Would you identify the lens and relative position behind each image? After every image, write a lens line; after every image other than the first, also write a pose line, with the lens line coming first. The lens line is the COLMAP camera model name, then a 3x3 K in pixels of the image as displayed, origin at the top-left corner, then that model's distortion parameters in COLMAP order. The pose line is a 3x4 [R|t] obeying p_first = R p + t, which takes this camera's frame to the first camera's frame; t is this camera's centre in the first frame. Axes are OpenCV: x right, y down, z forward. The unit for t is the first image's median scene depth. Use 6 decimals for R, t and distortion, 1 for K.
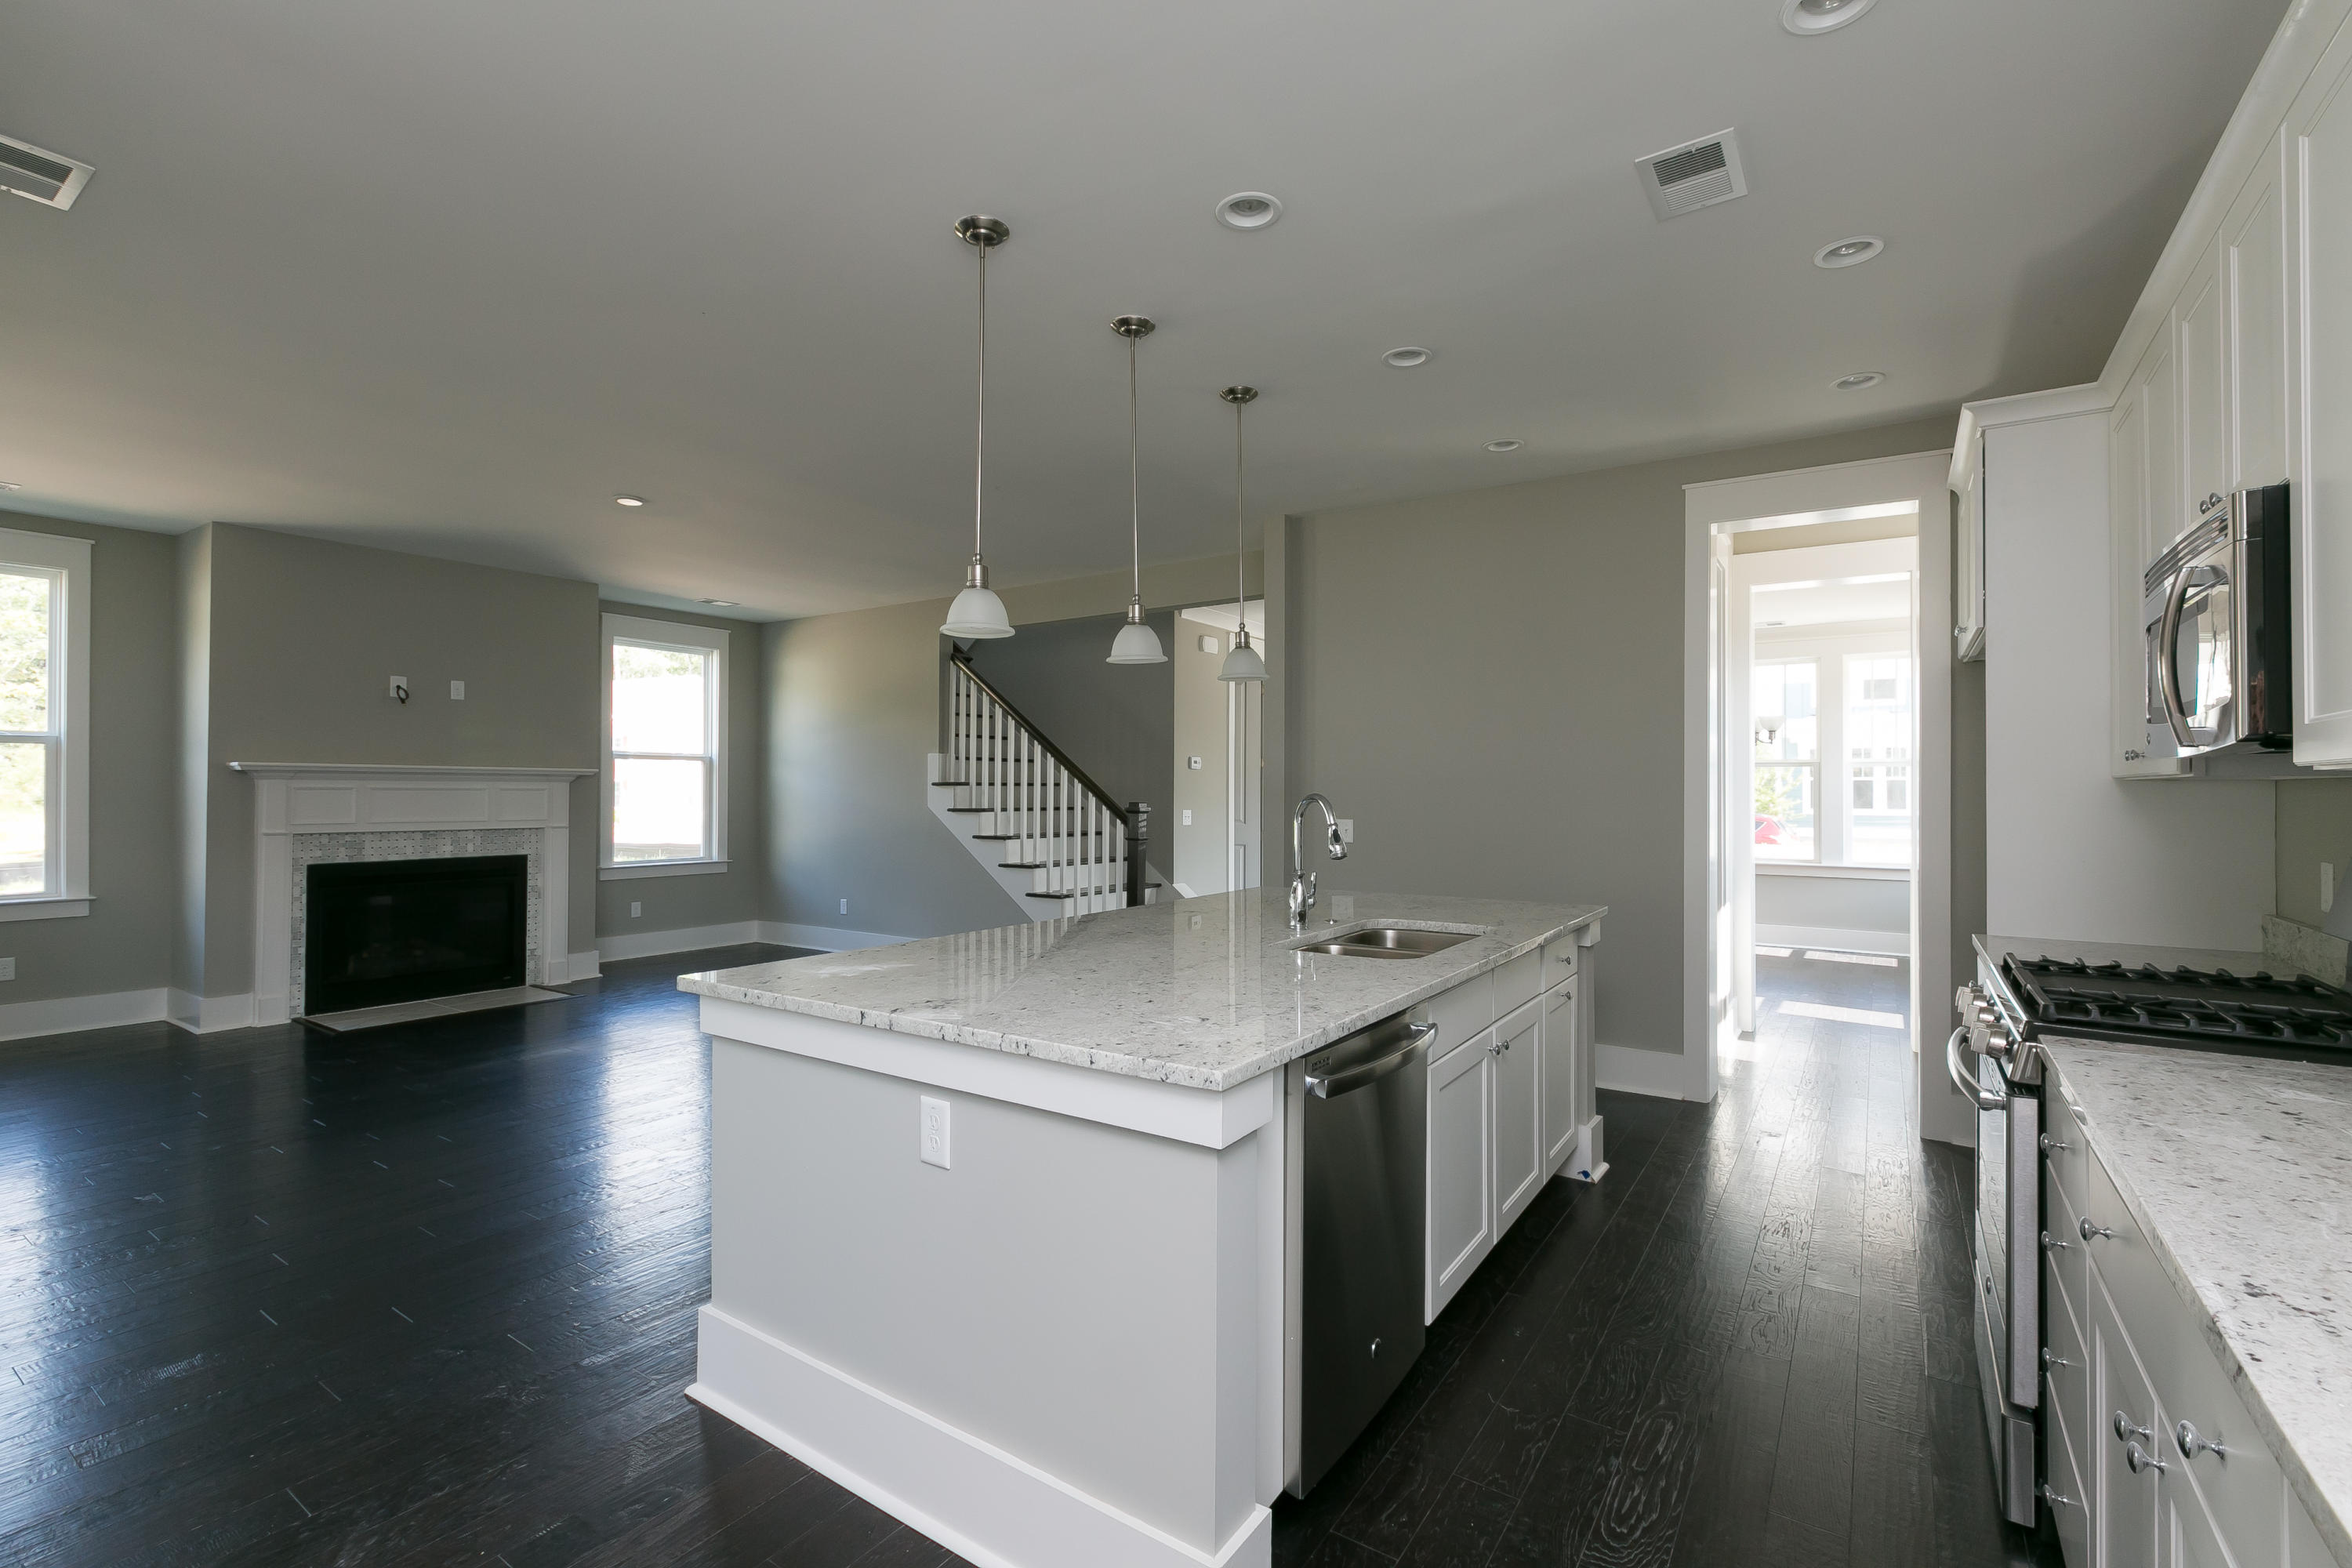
lens RADIAL K [[1035.0, 0, 1178.7], [0, 1035.0, 783.5], [0, 0, 1]] dist [-0.001447, -0.000146]
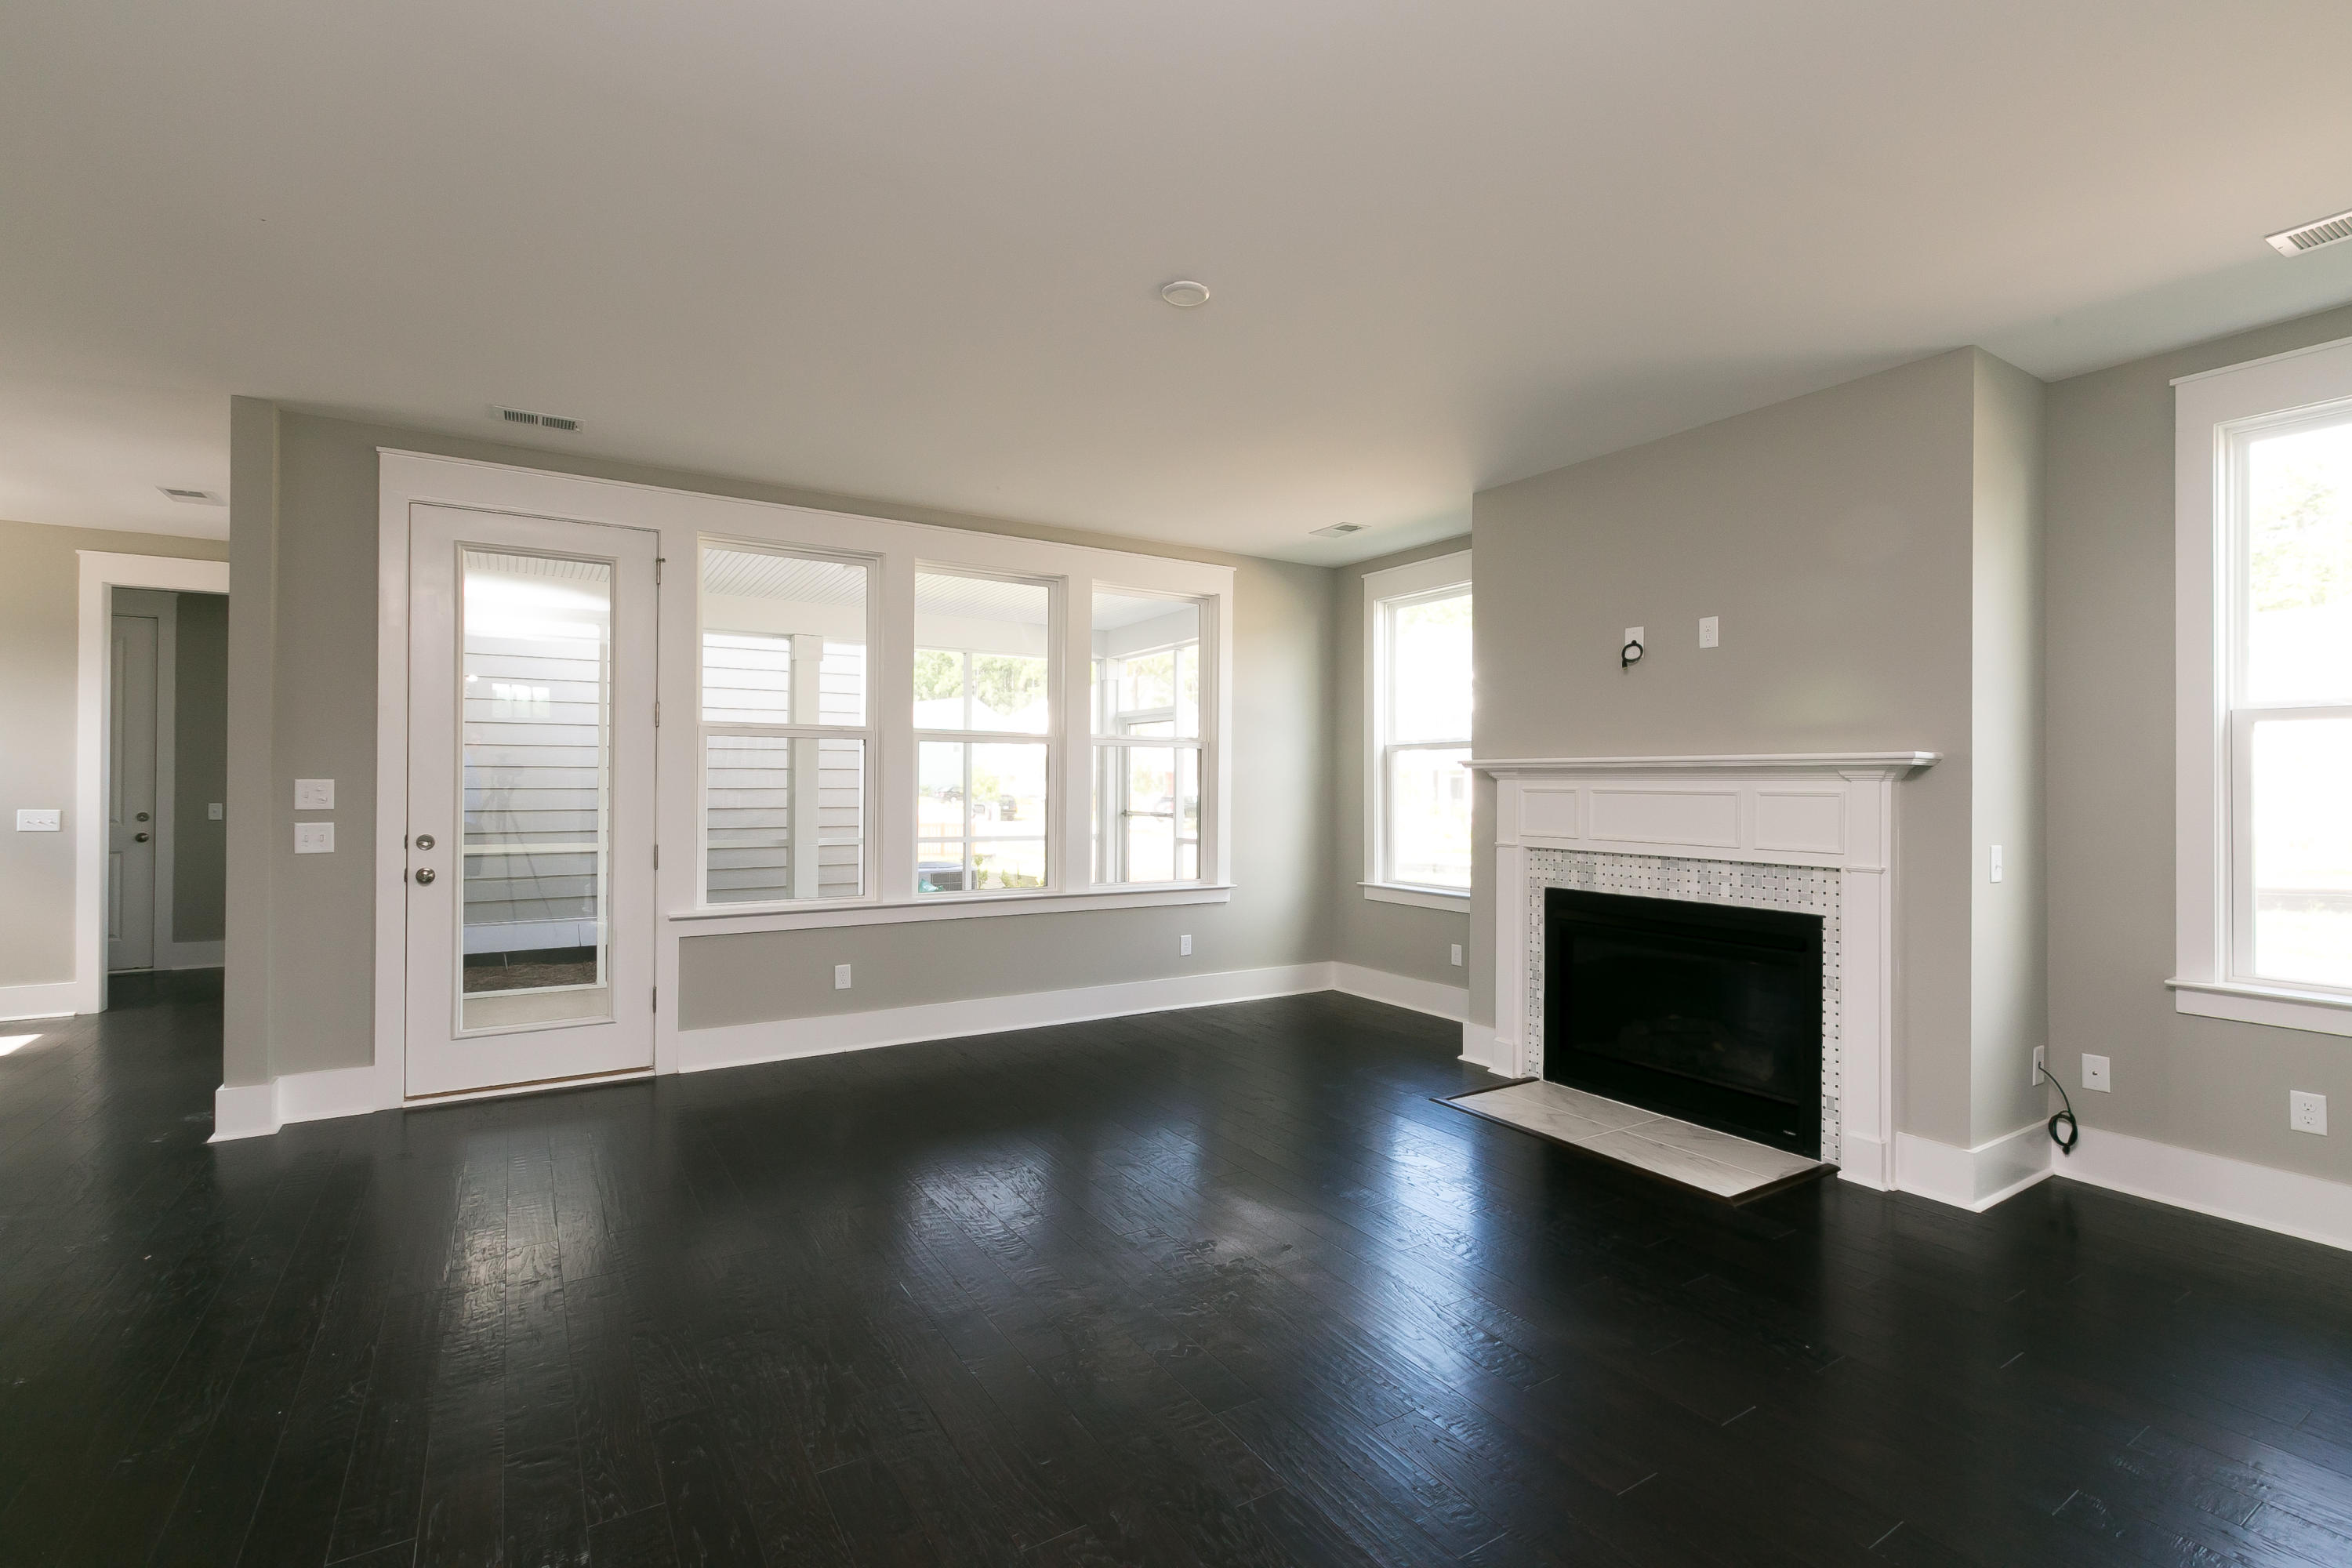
lens RADIAL K [[1035.0, 0, 1181.3], [0, 1035.0, 781.2], [0, 0, 1]] dist [-0.001447, -0.000146]
pose [[-0.391175, -0.005421, -0.920300, -0.008378], [-0.000712, 0.999984, -0.005588, 0.002572], [0.920316, -0.001530, -0.391172, 1.001045]]
